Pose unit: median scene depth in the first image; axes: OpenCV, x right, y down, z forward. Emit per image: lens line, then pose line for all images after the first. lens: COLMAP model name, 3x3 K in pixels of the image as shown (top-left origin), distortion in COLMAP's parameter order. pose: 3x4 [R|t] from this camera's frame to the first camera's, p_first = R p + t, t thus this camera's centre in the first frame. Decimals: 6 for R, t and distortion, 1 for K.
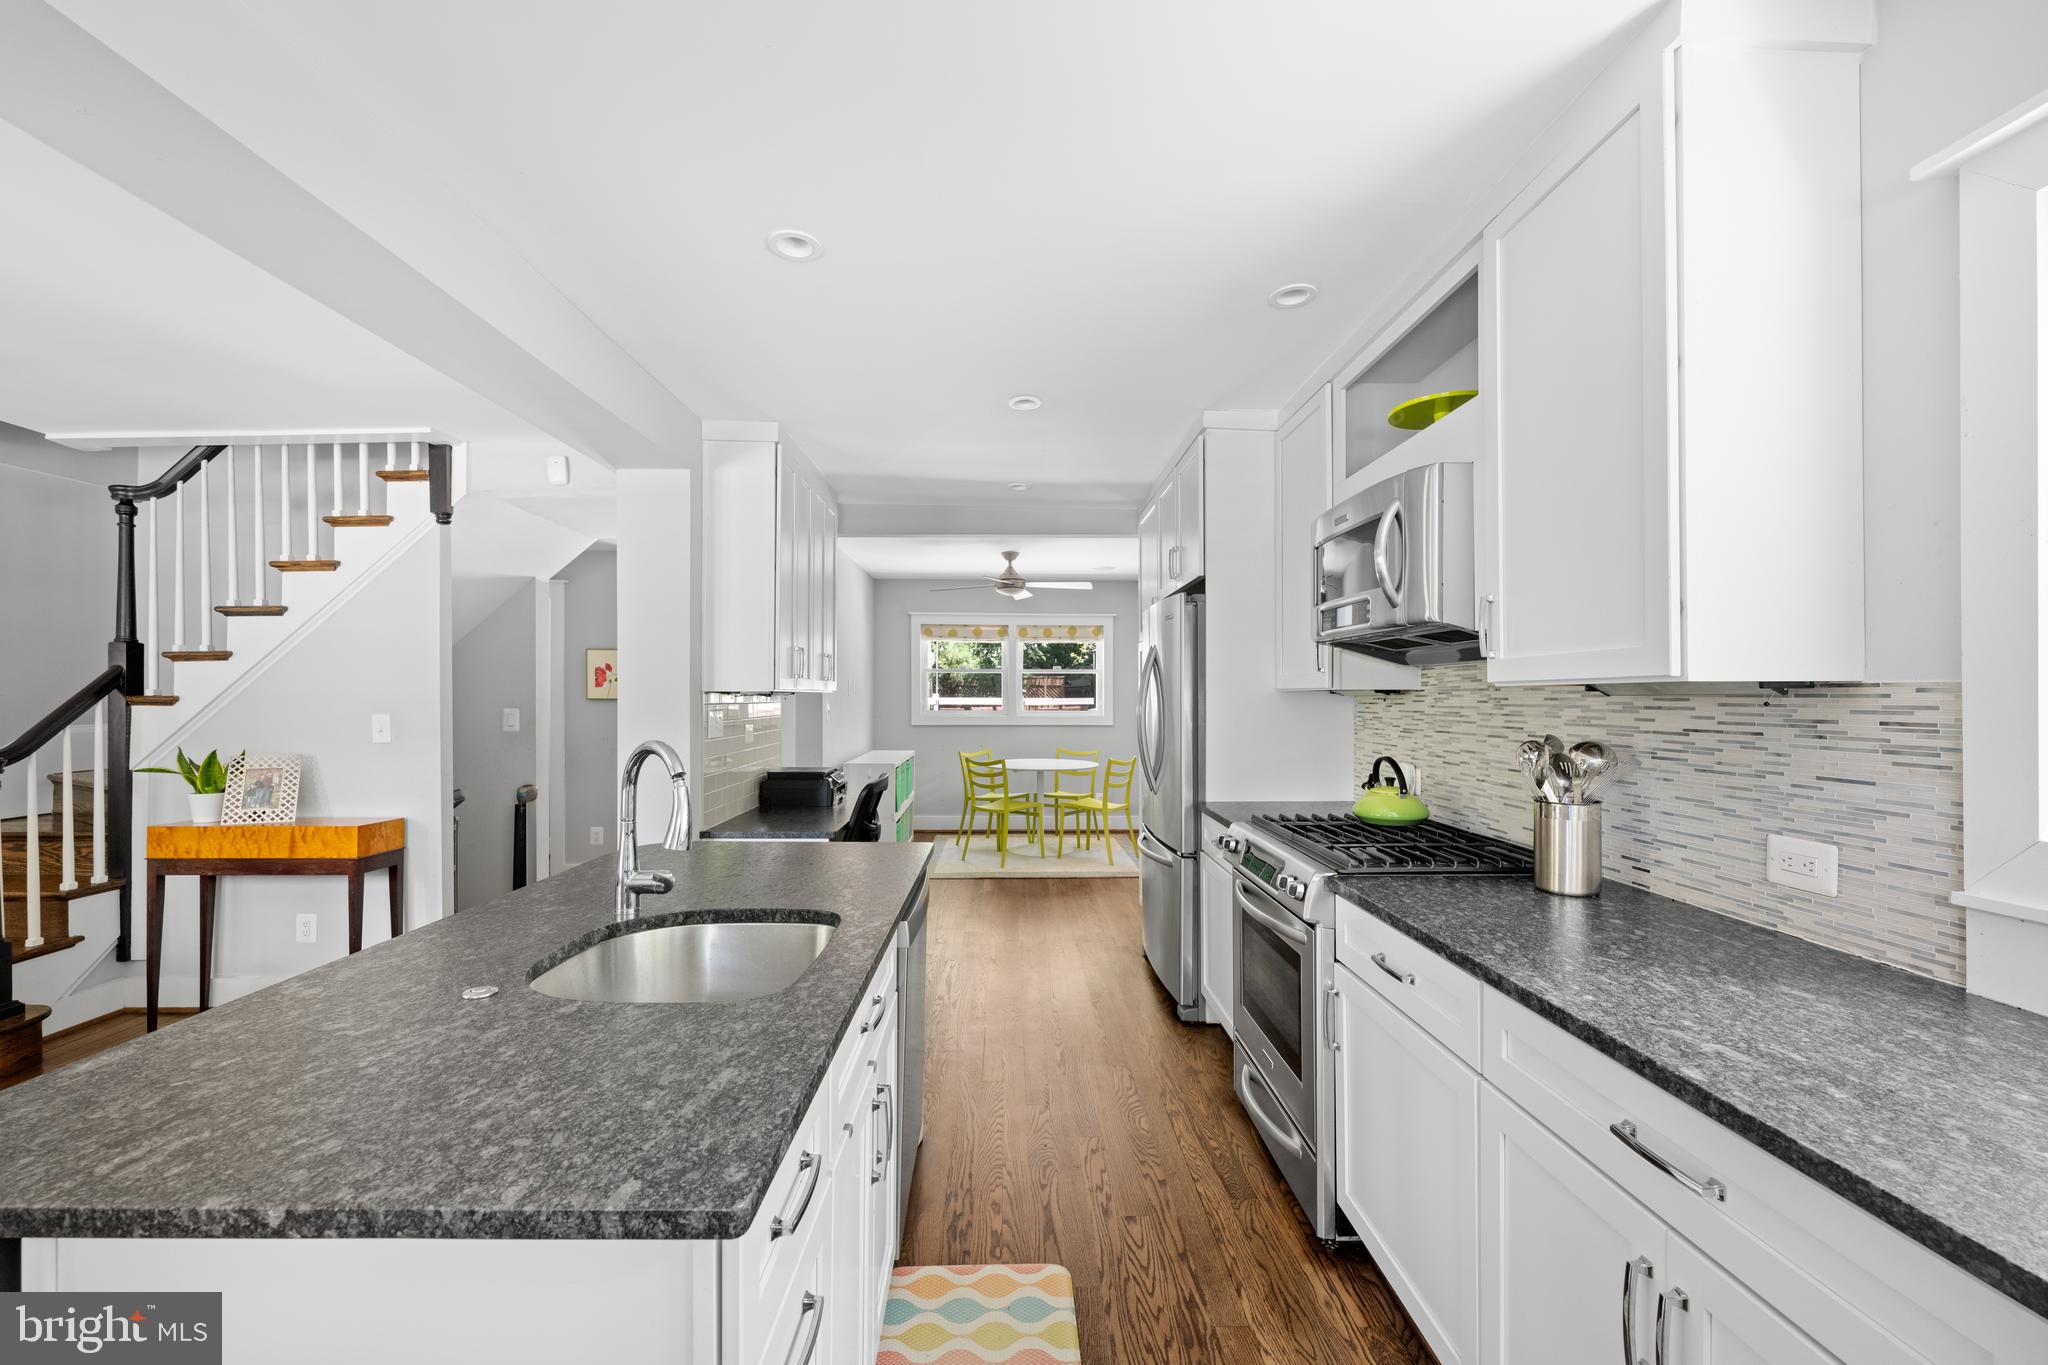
lens RADIAL K [[815.8, 0, 1010.7], [0, 815.8, 695.5], [0, 0, 1]] dist [0.002443, -0.000601]
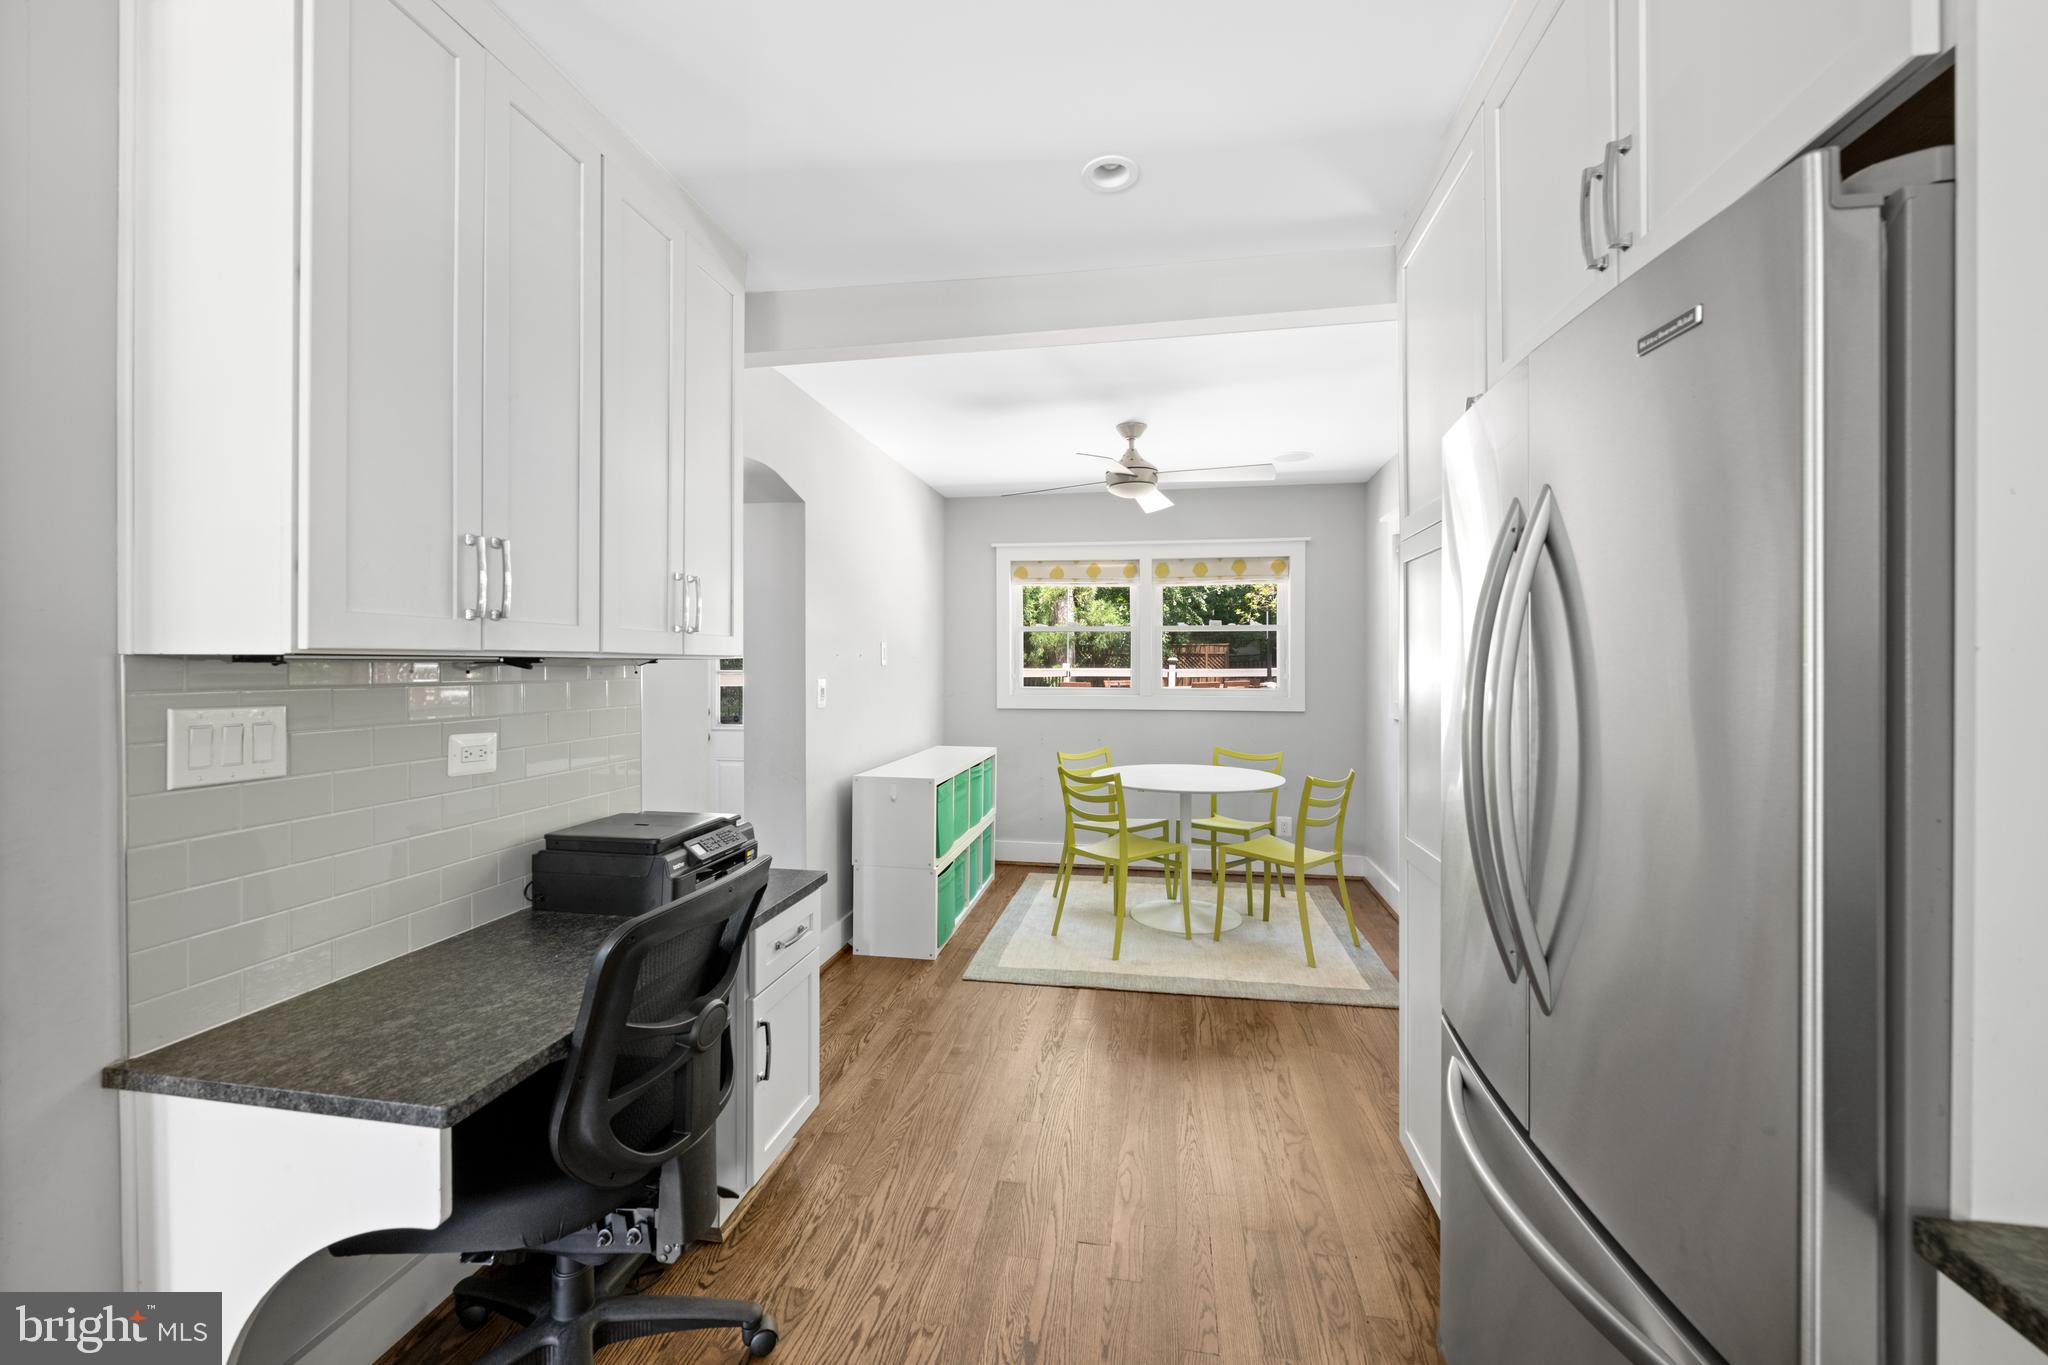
lens RADIAL K [[815.8, 0, 982.3], [0, 815.8, 661.0], [0, 0, 1]] dist [0.002443, -0.000601]
pose [[0.974076, -0.000188, -0.226221, 0.052963], [-0.001009, 0.999986, -0.005178, 0.000944], [0.226219, 0.005272, 0.974062, 0.731487]]
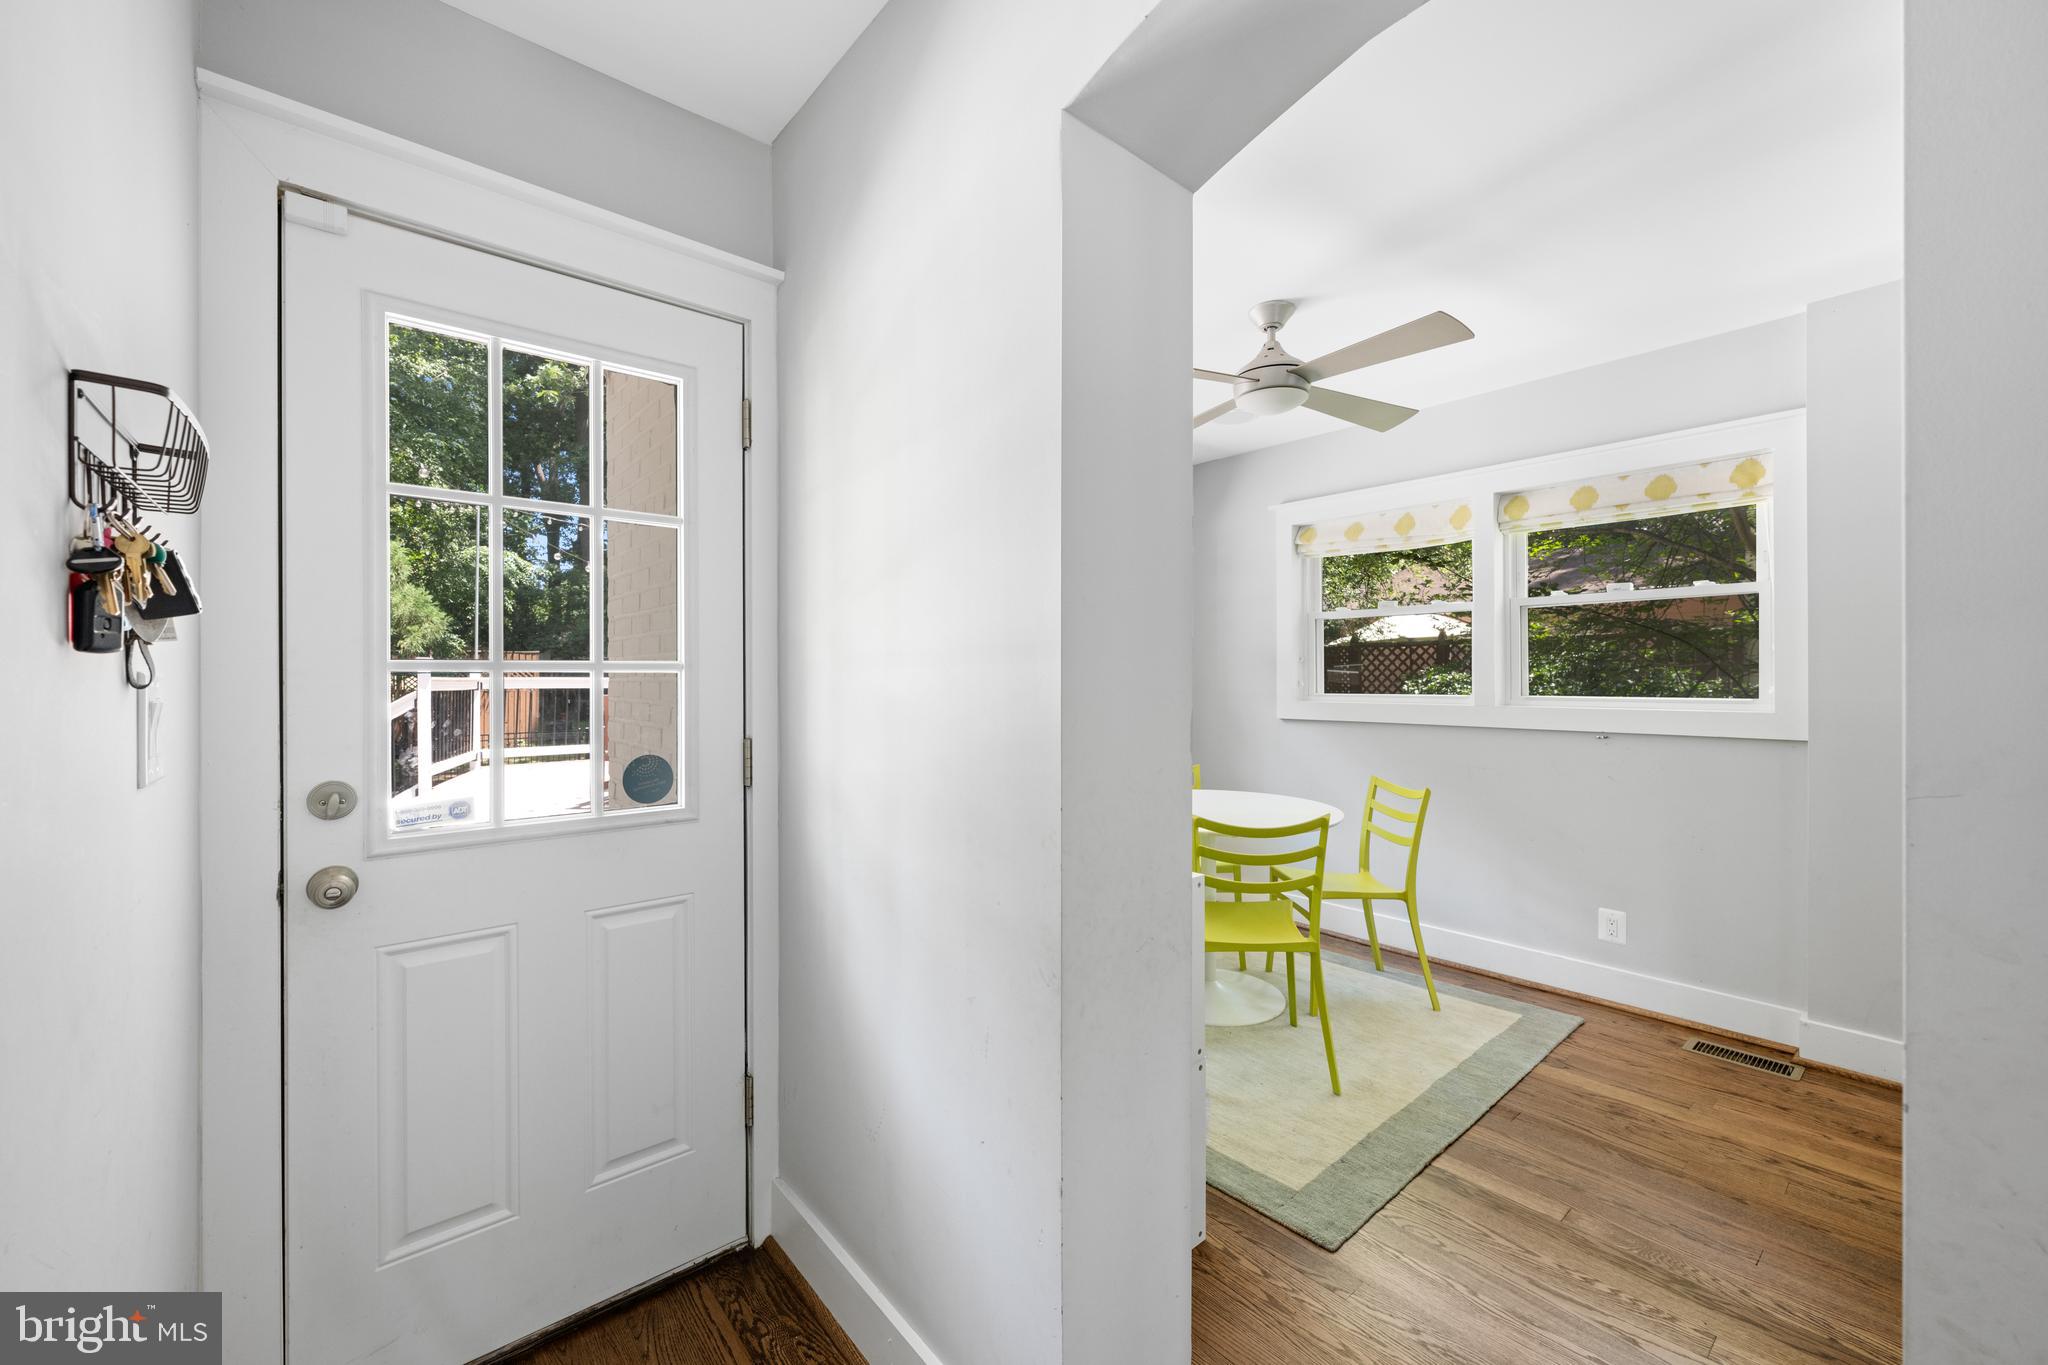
lens RADIAL K [[815.8, 0, 1013.1], [0, 815.8, 673.4], [0, 0, 1]] dist [0.002443, -0.000601]
pose [[0.772629, 0.001028, 0.634857, -0.680618], [0.002672, 0.999985, -0.004870, 0.018789], [-0.634852, 0.005459, 0.772614, 1.427372]]
